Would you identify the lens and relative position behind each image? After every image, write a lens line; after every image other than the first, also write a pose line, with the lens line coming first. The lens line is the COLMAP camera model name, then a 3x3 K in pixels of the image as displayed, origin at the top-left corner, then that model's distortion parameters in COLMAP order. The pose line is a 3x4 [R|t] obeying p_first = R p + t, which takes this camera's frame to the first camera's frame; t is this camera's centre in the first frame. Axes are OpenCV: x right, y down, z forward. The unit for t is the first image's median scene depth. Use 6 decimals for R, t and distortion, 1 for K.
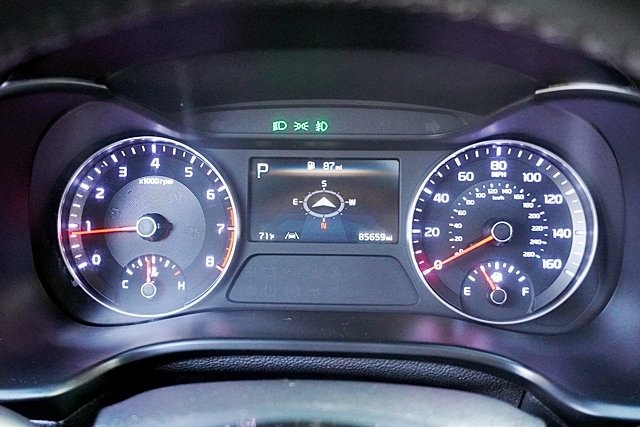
lens RADIAL K [[674.8, 0, 320.1], [0, 674.8, 213.7], [0, 0, 1]] dist [-0.004728, 0.000000]
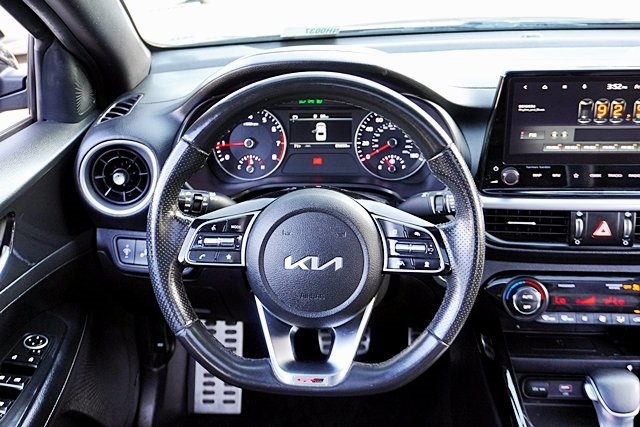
lens RADIAL K [[640.8, 0, 320.4], [0, 640.8, 215.0], [0, 0, 1]] dist [-0.029226, 0.000000]
pose [[0.999812, -0.016015, -0.010958, 0.024532], [0.017326, 0.991040, 0.132438, -0.025109], [0.008738, -0.132603, 0.991131, -1.327443]]
